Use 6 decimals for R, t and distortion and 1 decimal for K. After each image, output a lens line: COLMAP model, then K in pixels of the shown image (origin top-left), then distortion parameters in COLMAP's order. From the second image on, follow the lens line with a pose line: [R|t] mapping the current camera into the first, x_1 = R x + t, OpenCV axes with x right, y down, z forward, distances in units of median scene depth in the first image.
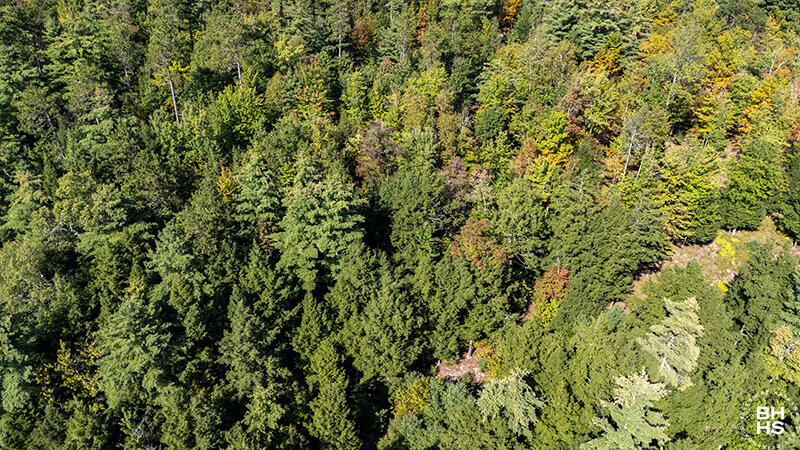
lens RADIAL K [[577.8, 0, 401.3], [0, 577.8, 226.2], [0, 0, 1]] dist [0.029175, 0.006025]
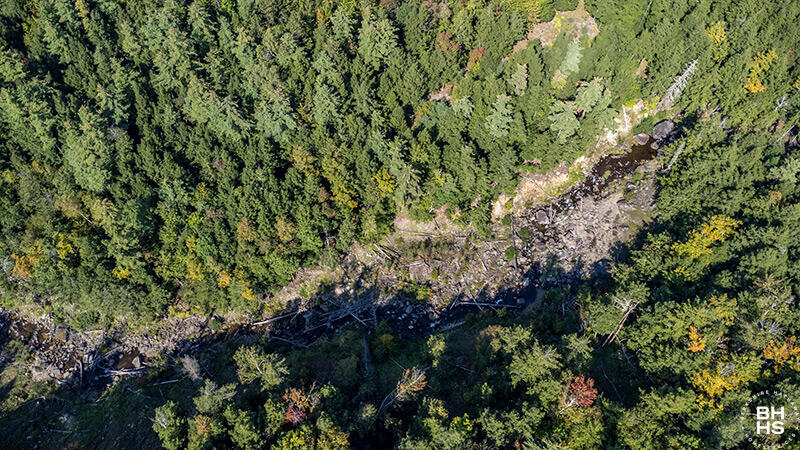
lens RADIAL K [[577.8, 0, 401.1], [0, 577.8, 226.3], [0, 0, 1]] dist [0.029175, 0.006025]
pose [[0.987133, -0.130492, 0.092415, -0.364297], [0.071454, 0.877014, 0.475122, -0.447395], [-0.143049, -0.462405, 0.875053, -1.381851]]
